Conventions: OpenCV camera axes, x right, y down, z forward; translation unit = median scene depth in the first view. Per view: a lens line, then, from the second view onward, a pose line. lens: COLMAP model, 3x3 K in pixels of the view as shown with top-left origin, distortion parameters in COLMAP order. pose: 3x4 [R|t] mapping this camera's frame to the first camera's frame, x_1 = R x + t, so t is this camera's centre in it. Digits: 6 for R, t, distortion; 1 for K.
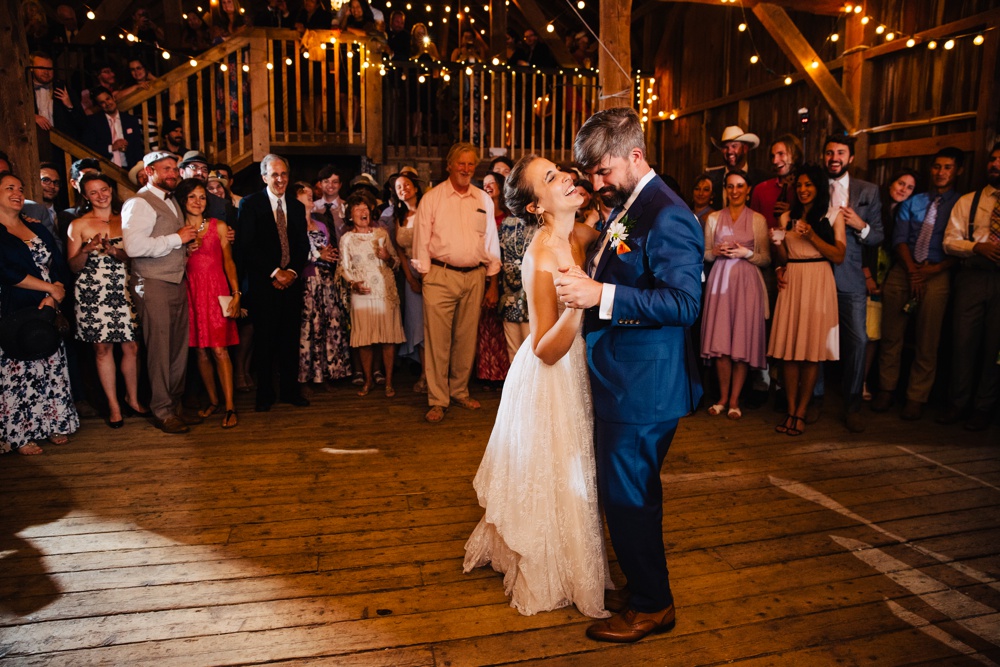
lens RADIAL K [[685.2, 0, 500.9], [0, 685.2, 325.9], [0, 0, 1]] dist [-0.095144, 0.067315]
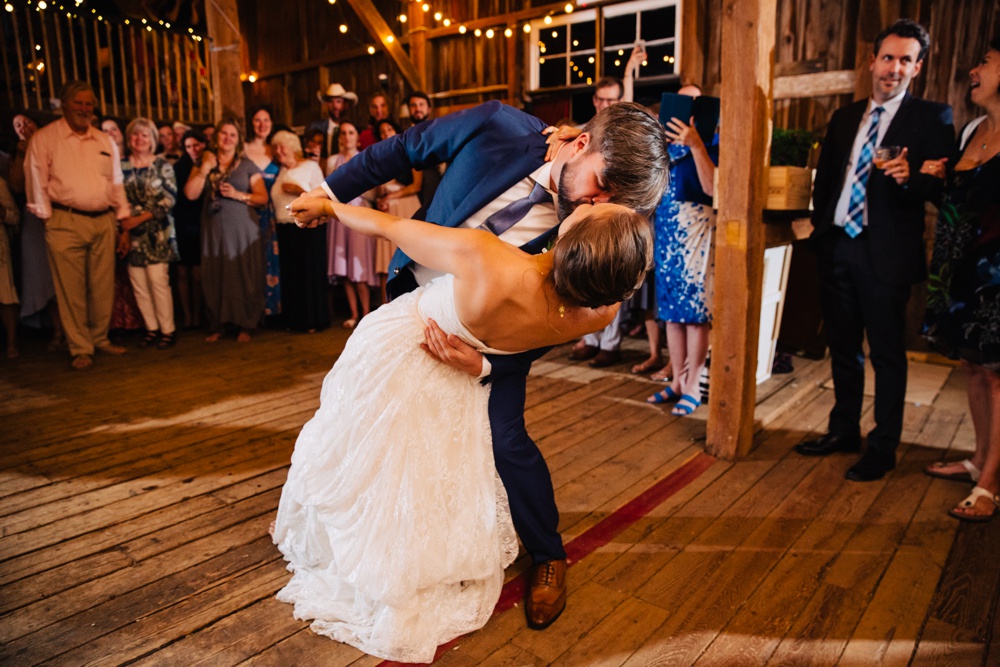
lens RADIAL K [[685.2, 0, 505.5], [0, 685.2, 333.5], [0, 0, 1]] dist [-0.095144, 0.067315]
pose [[0.799110, -0.124757, 0.588098, -0.148256], [0.098733, 0.992183, 0.076320, 0.066869], [-0.593022, -0.002924, 0.805181, -0.109002]]
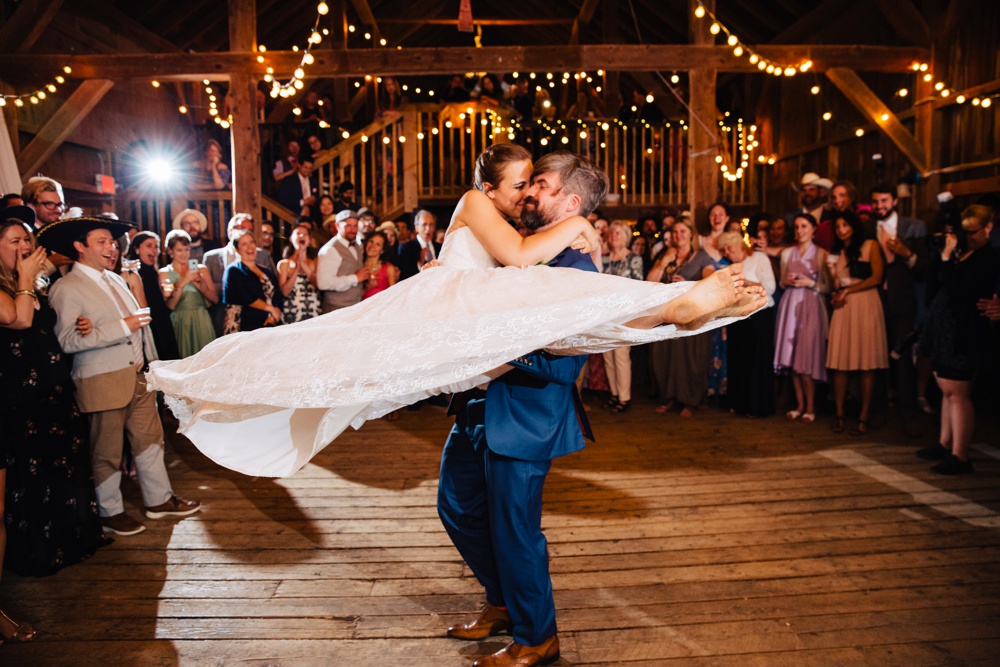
lens RADIAL K [[685.2, 0, 498.4], [0, 685.2, 323.9], [0, 0, 1]] dist [-0.095144, 0.067315]
pose [[0.983227, -0.001382, -0.182382, 0.028190], [-0.009169, 0.998332, -0.056995, 0.032837], [0.182157, 0.057711, 0.981574, -0.218844]]
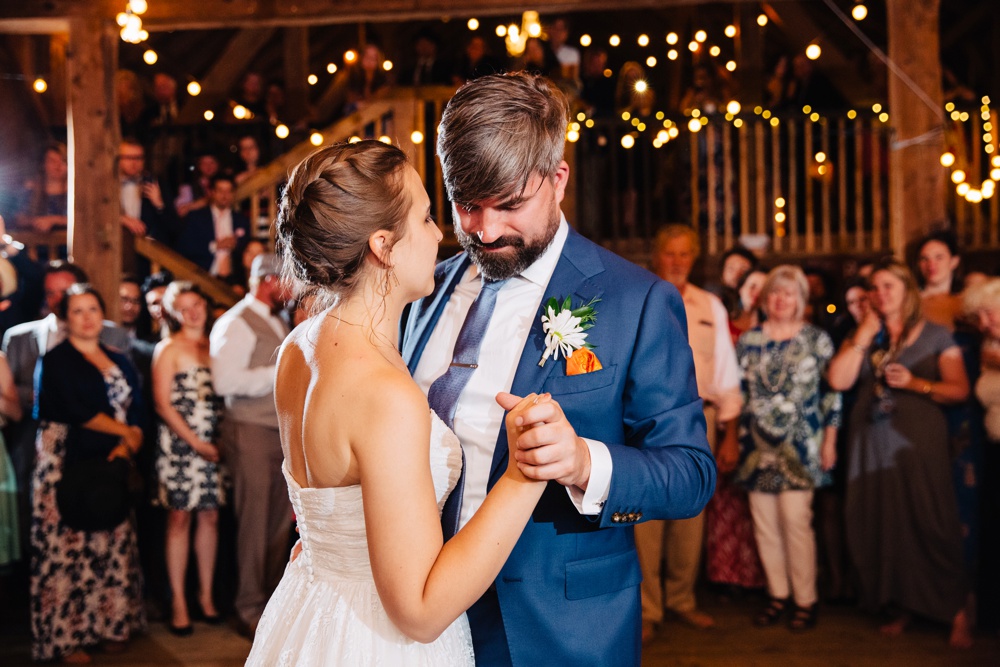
lens RADIAL K [[1090.7, 0, 499.7], [0, 1090.7, 320.7], [0, 0, 1]] dist [0.066663, 0.000000]
pose [[0.966319, -0.033172, -0.255200, 0.043687], [-0.015519, 0.982342, -0.186452, 0.031383], [0.256879, 0.184132, 0.948740, -0.073889]]
